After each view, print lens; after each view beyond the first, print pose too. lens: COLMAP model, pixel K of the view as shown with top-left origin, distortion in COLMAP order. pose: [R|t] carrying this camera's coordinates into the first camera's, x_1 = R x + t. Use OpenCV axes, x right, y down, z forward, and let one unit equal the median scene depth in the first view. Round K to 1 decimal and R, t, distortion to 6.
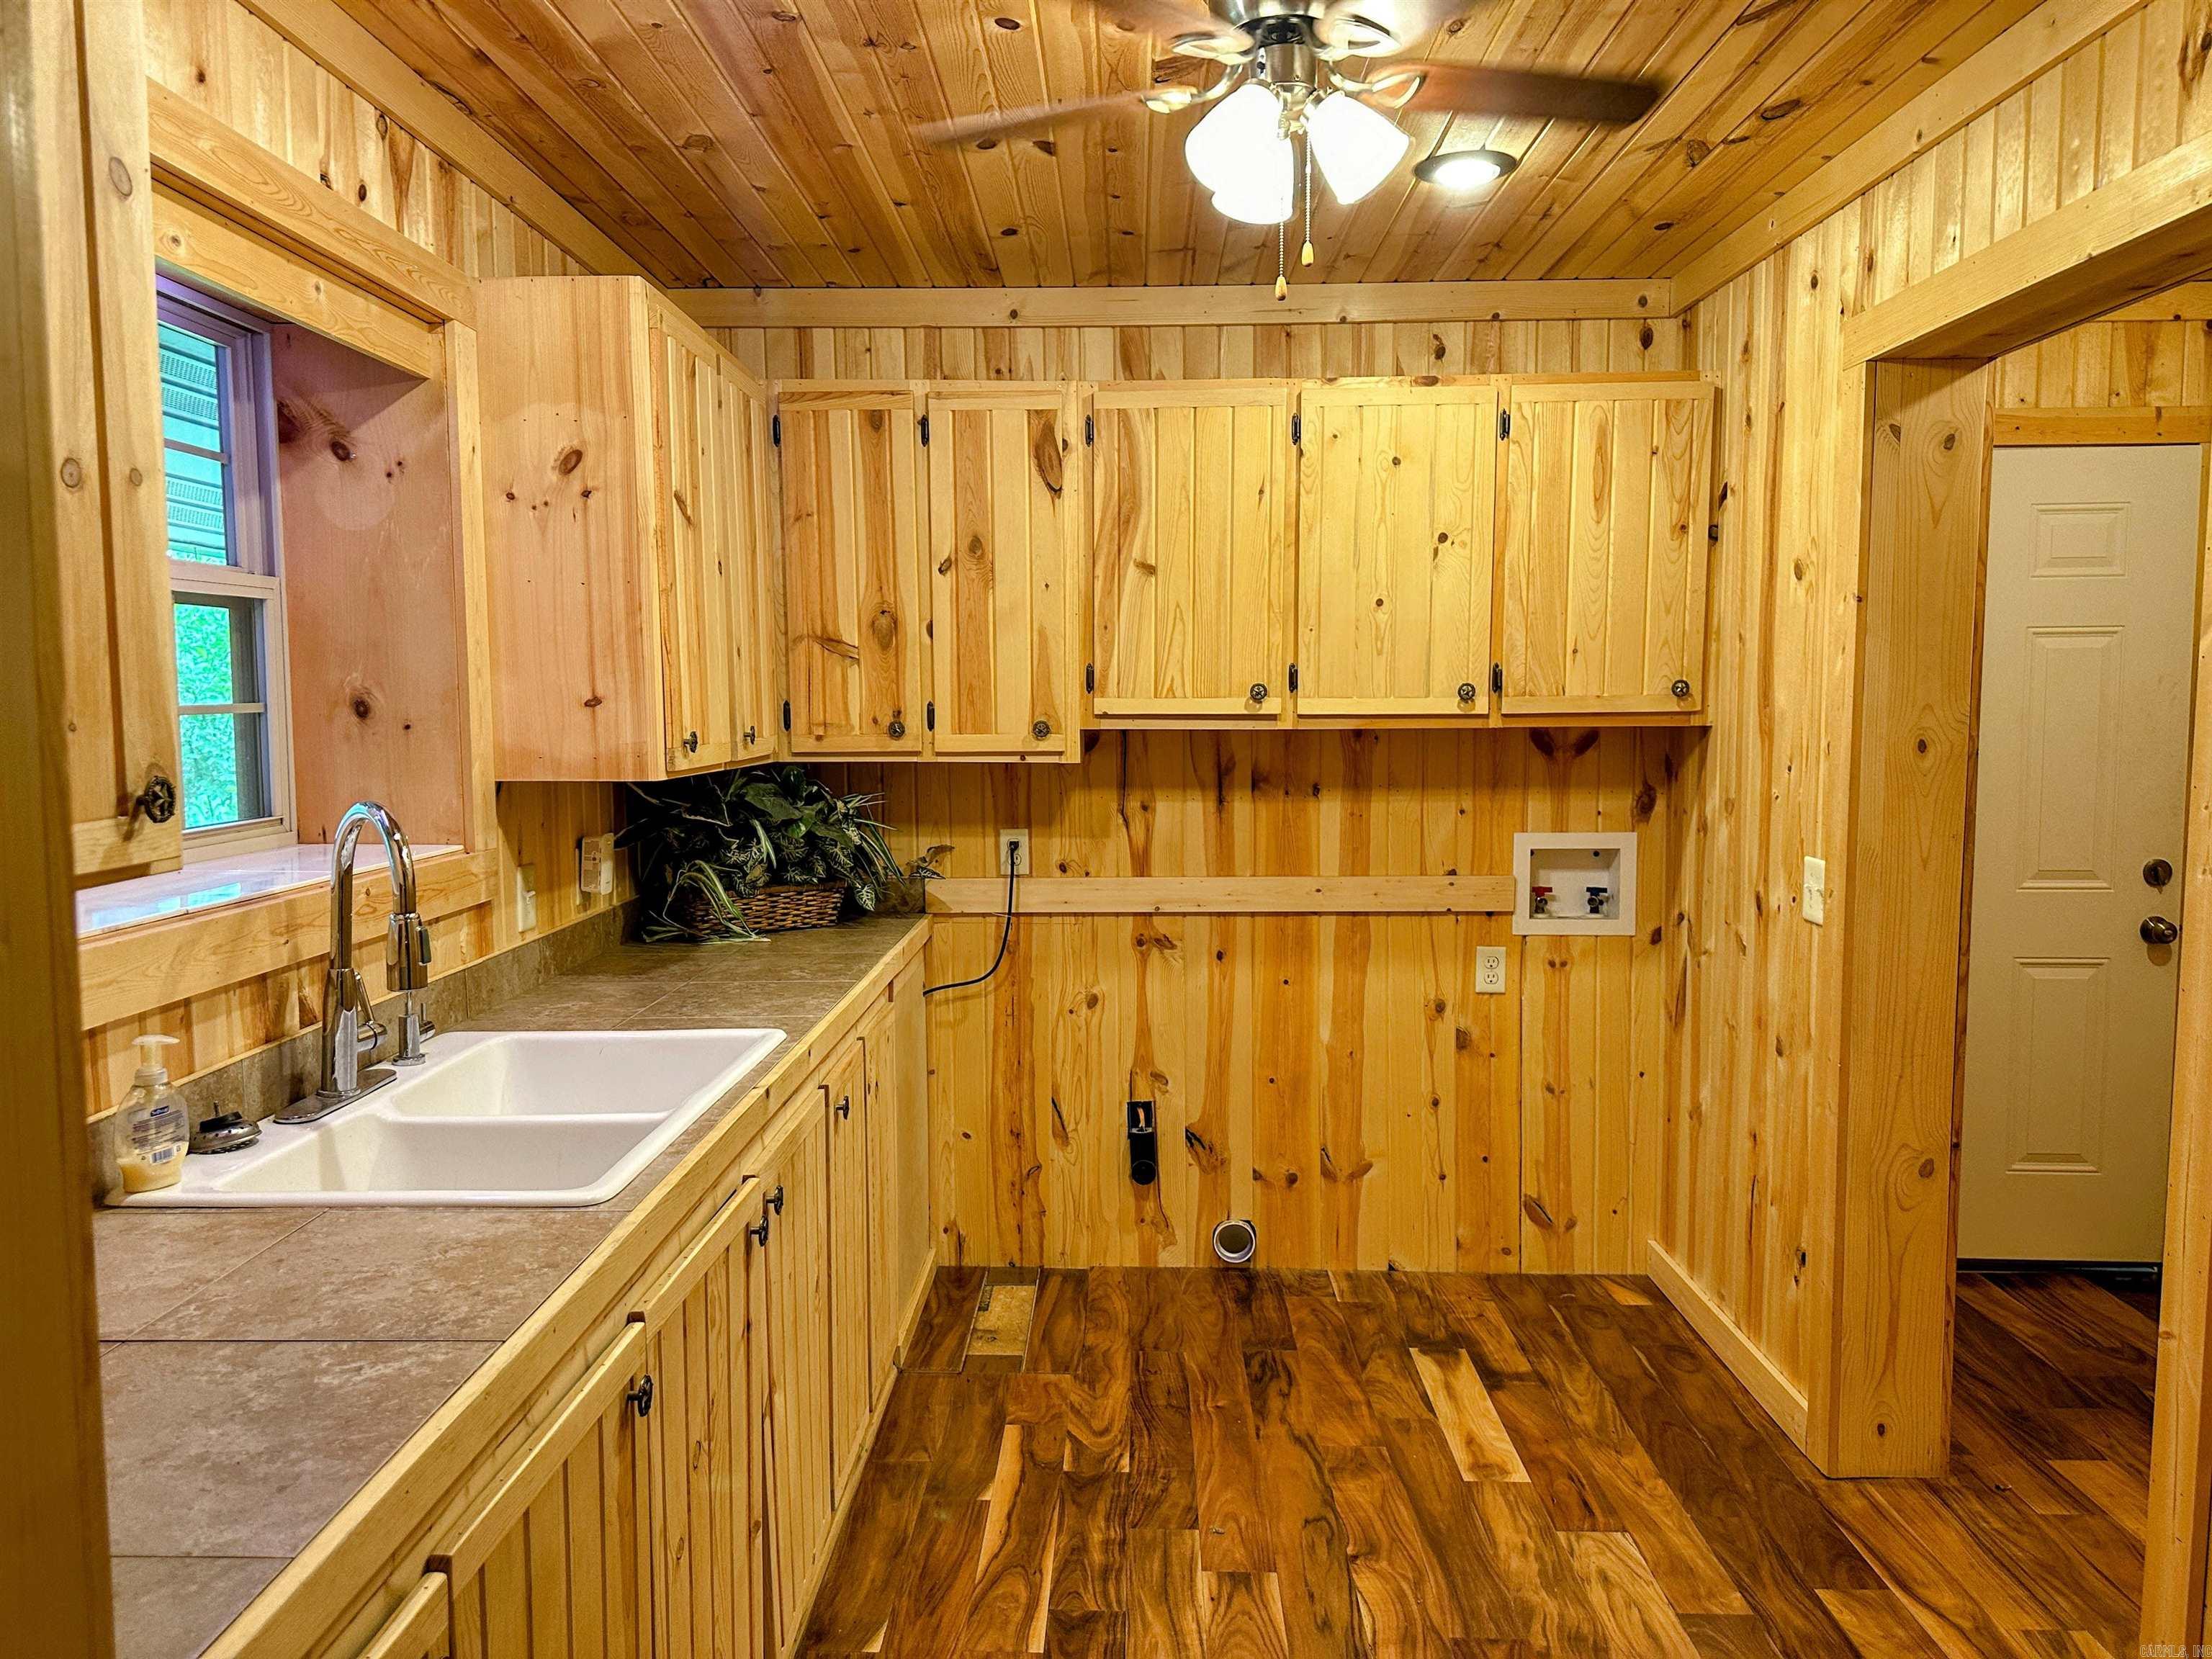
lens RADIAL K [[1545.7, 0, 1096.3], [0, 1545.7, 823.9], [0, 0, 1]] dist [0.090236, -0.101566]
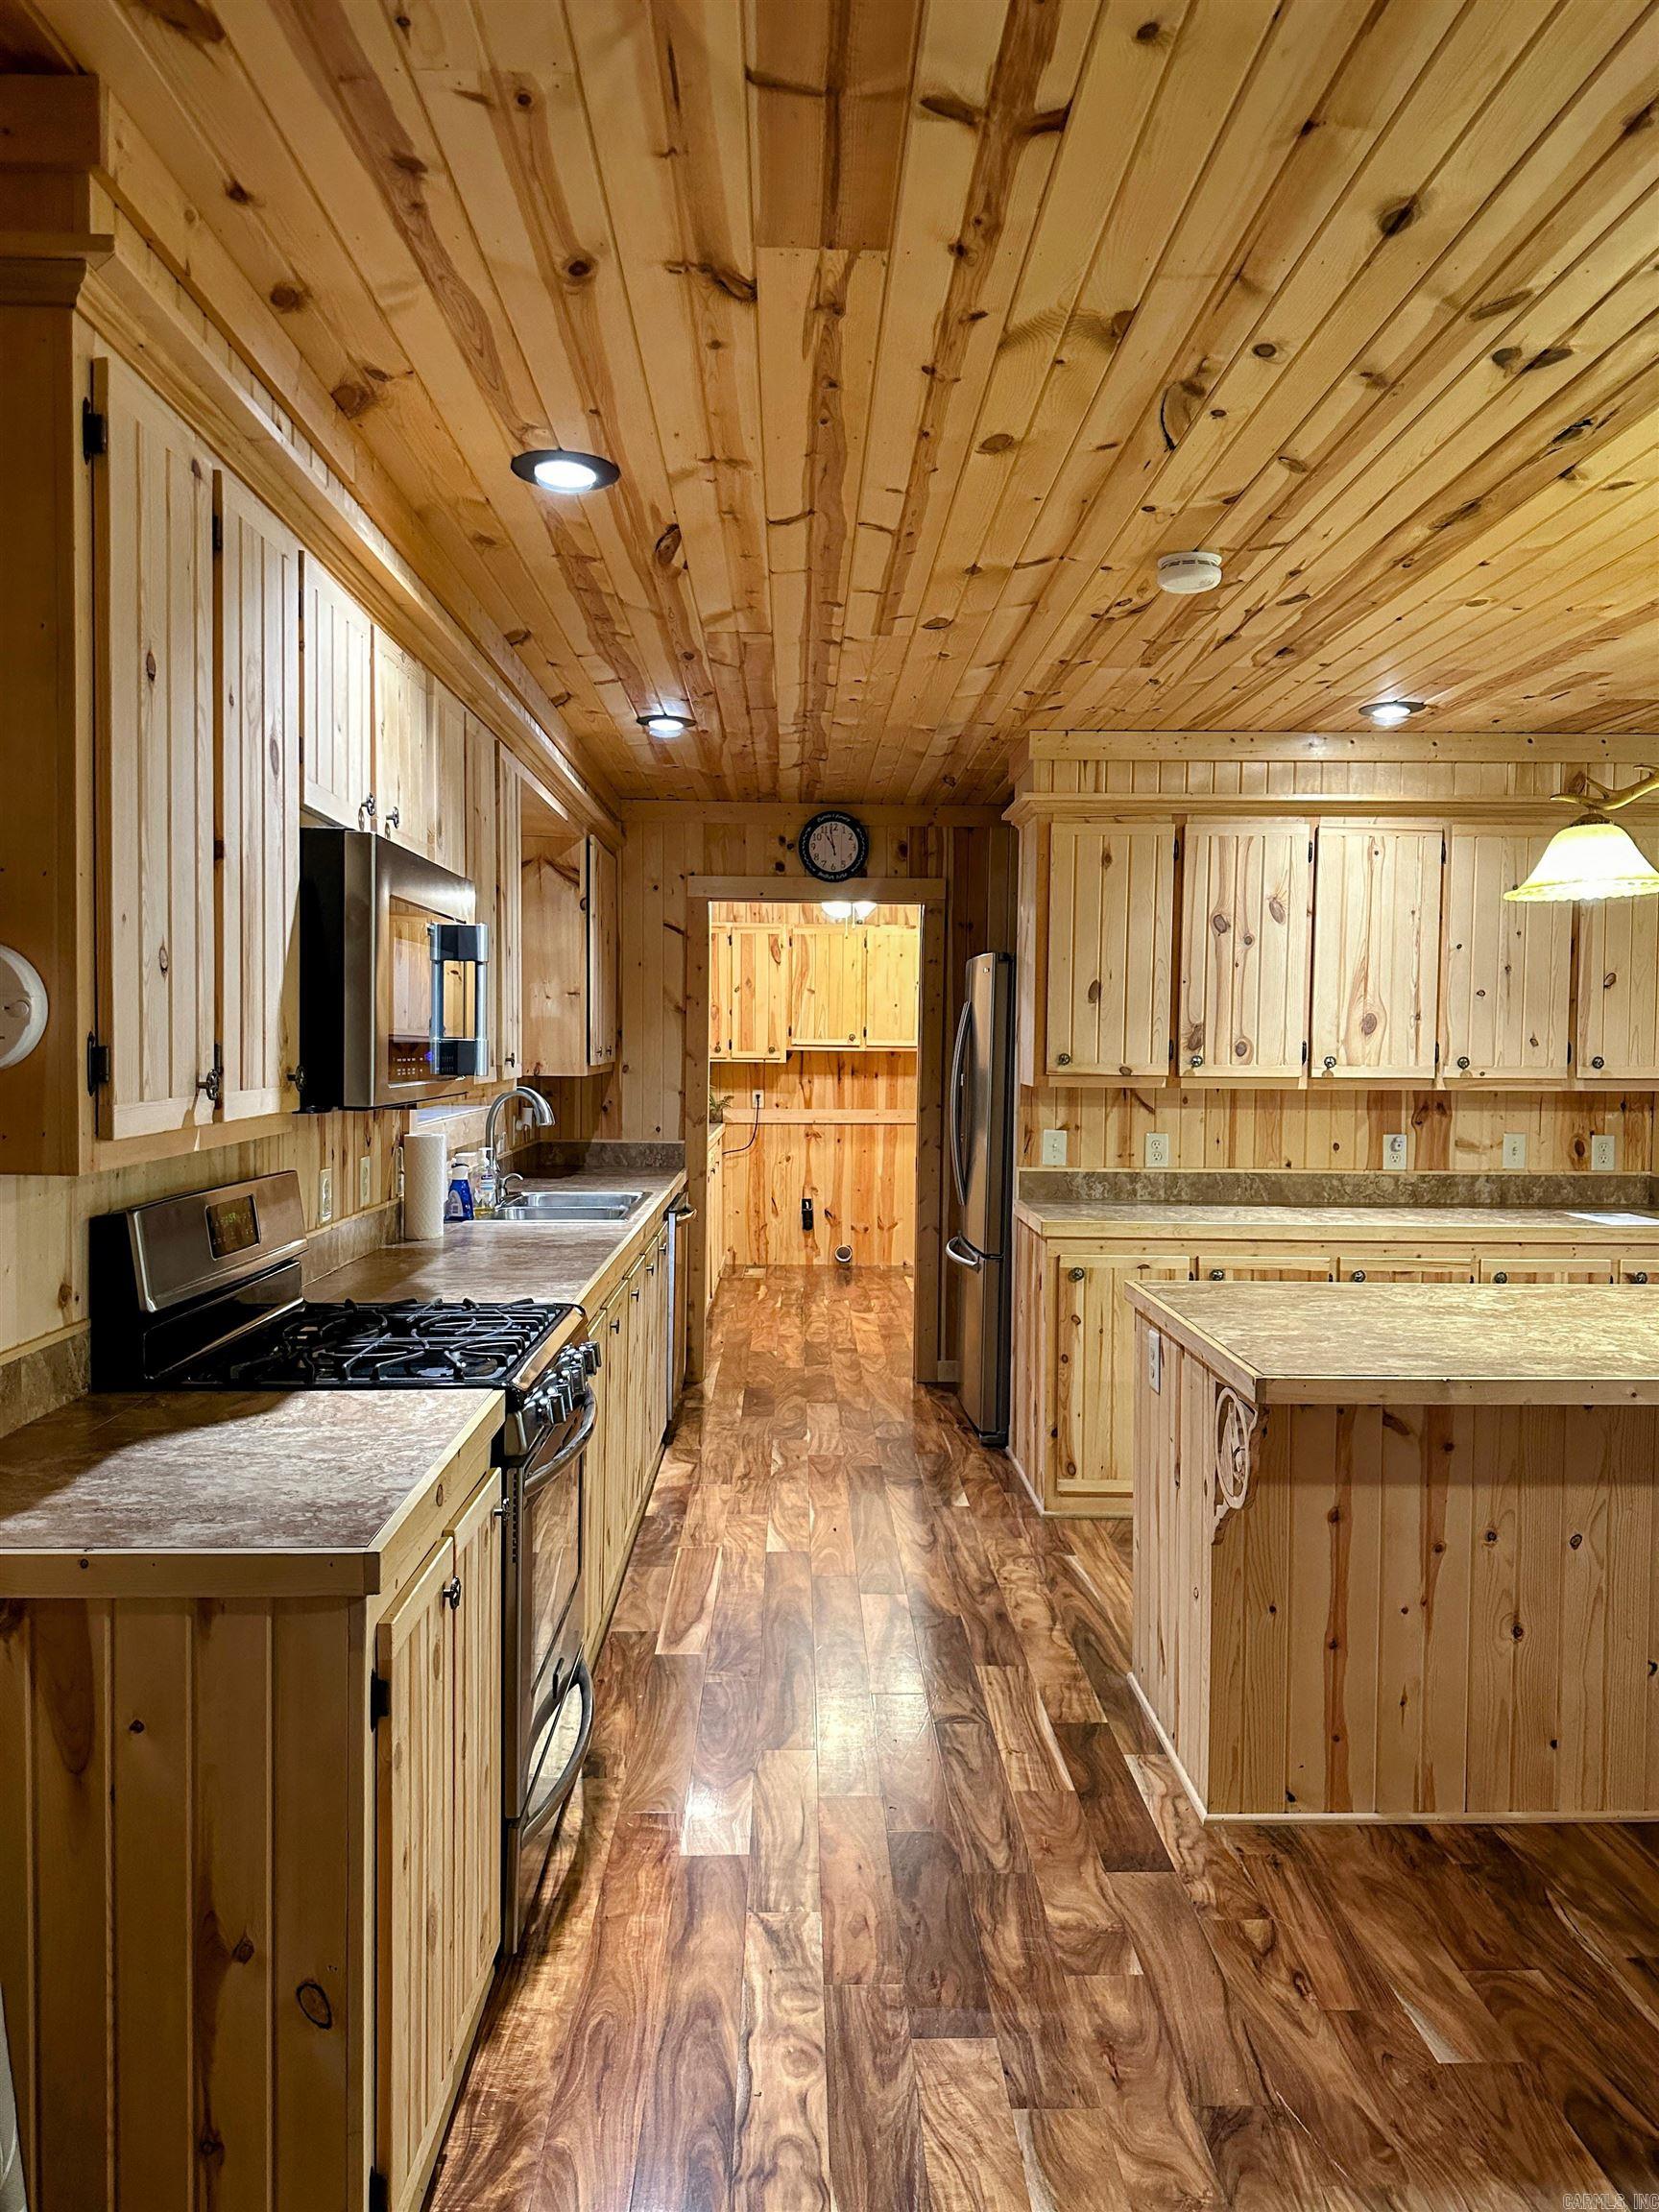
lens RADIAL K [[1545.7, 0, 814.8], [0, 1545.7, 1116.5], [0, 0, 1]] dist [0.090236, -0.101566]
pose [[0.999112, 0.009355, 0.041079, -0.064486], [-0.007928, 0.999365, -0.034743, 0.135738], [-0.041378, 0.034387, 0.998552, -1.550449]]
